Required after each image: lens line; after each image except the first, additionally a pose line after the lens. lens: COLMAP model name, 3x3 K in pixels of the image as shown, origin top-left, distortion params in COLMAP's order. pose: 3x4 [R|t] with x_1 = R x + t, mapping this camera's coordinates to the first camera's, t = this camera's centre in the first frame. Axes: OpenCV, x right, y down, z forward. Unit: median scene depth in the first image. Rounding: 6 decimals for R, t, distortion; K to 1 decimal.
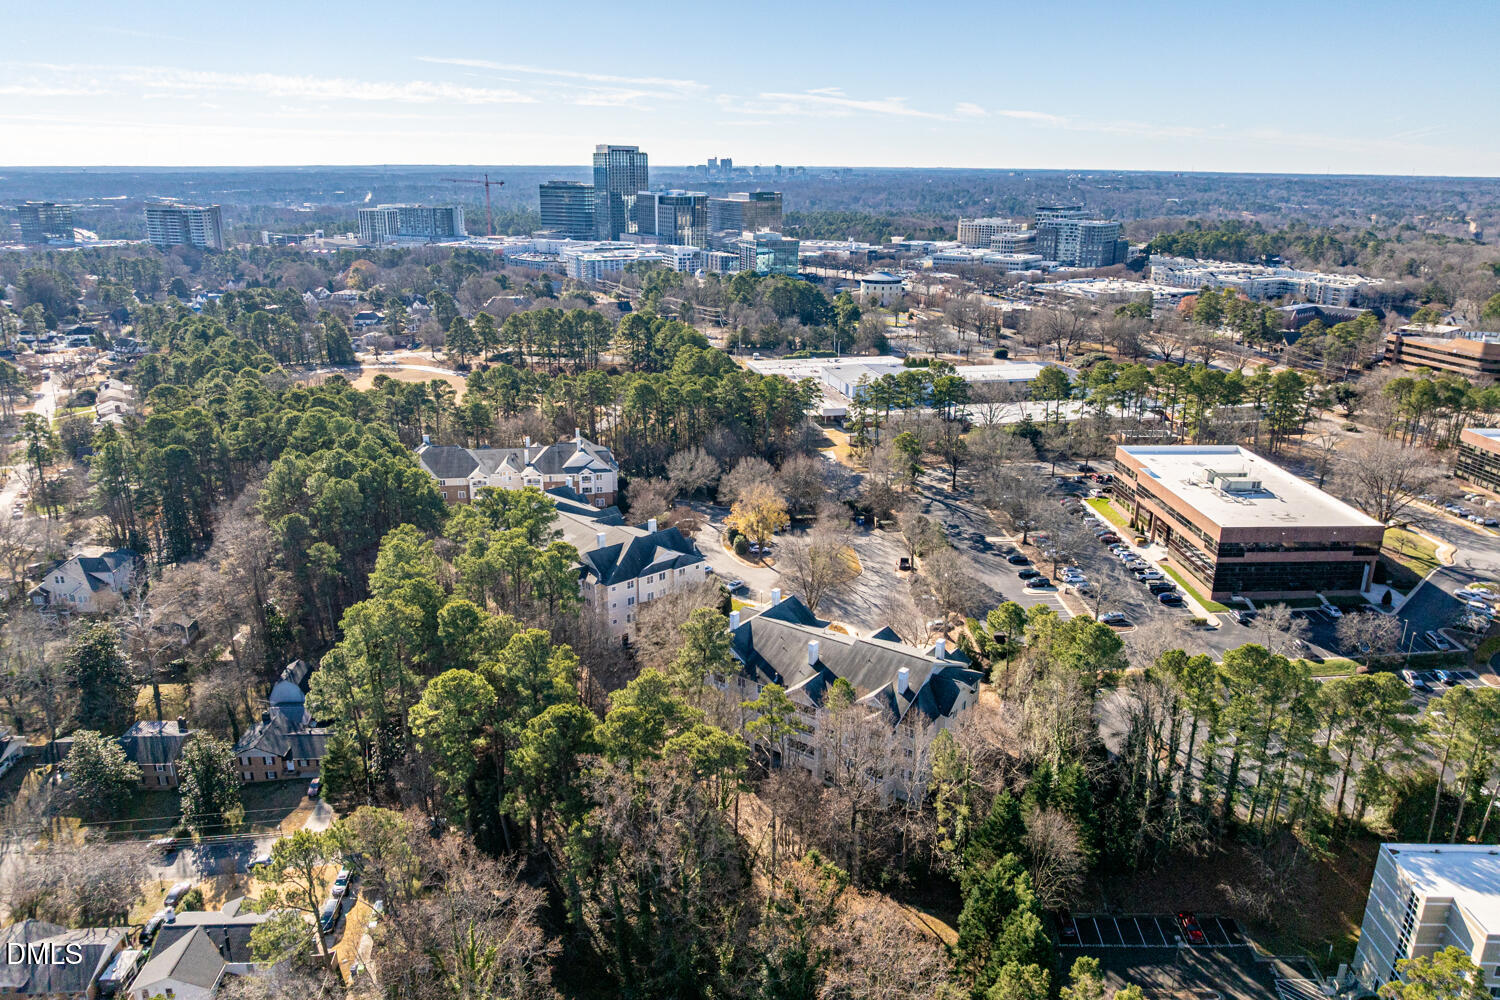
lens RADIAL K [[1061.0, 0, 761.7], [0, 1061.0, 500.9], [0, 0, 1]] dist [-0.036824, 0.000387]
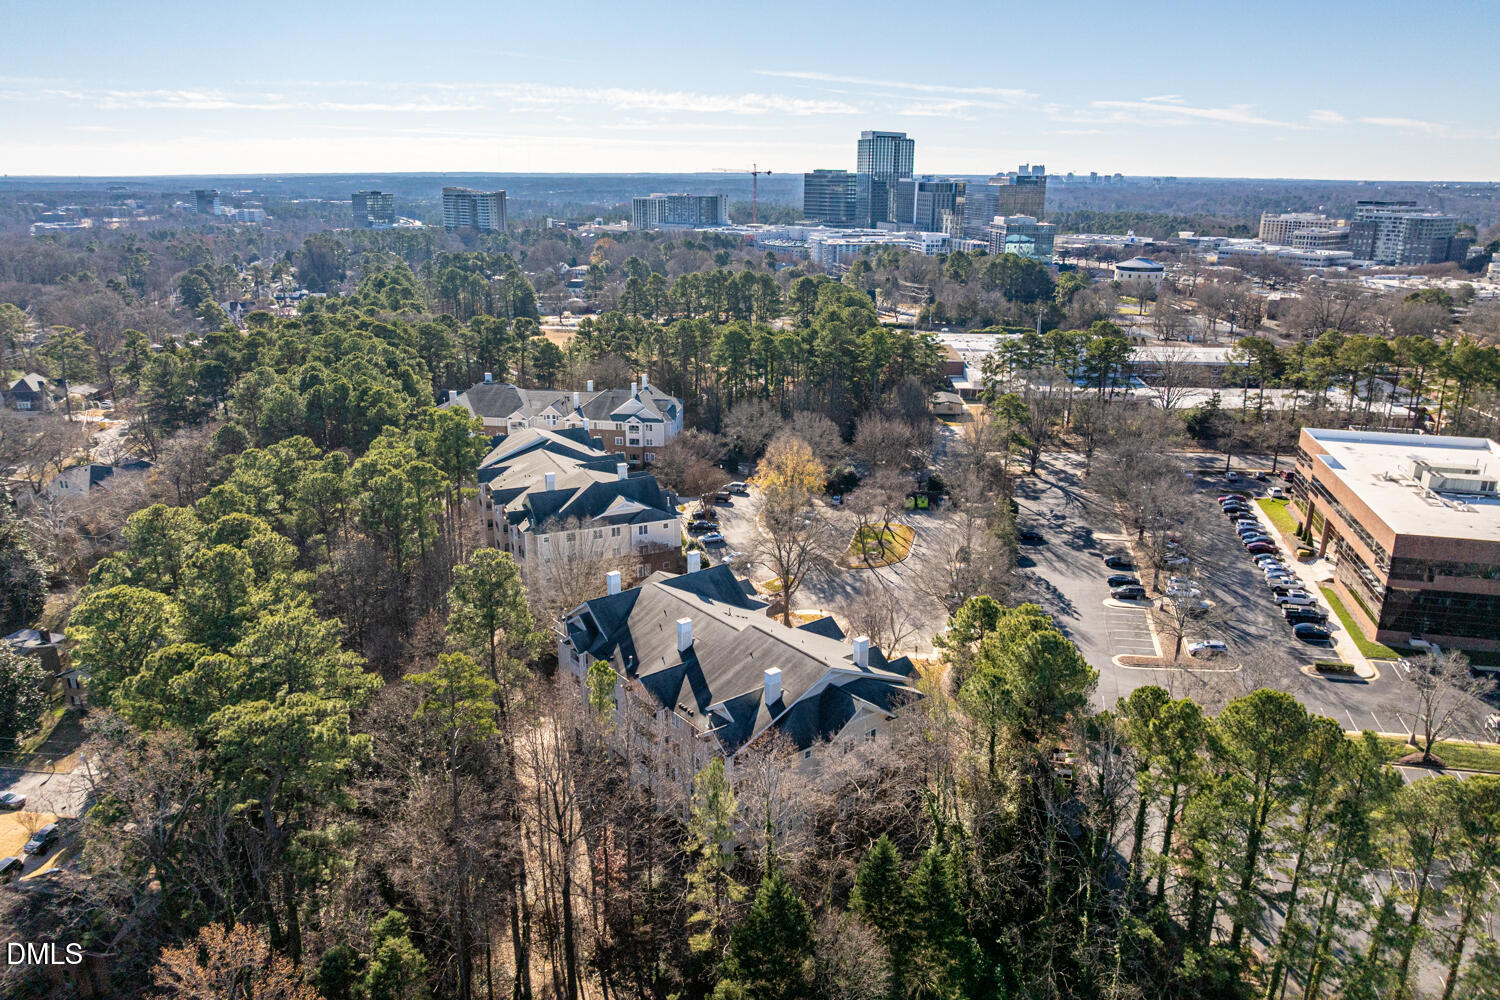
lens RADIAL K [[1061.0, 0, 761.7], [0, 1061.0, 500.9], [0, 0, 1]] dist [-0.036824, 0.000387]
pose [[0.959525, 0.080423, -0.269897, 0.192670], [-0.083065, 0.996543, 0.001638, 0.031211], [0.269096, 0.020848, 0.962888, 0.211932]]
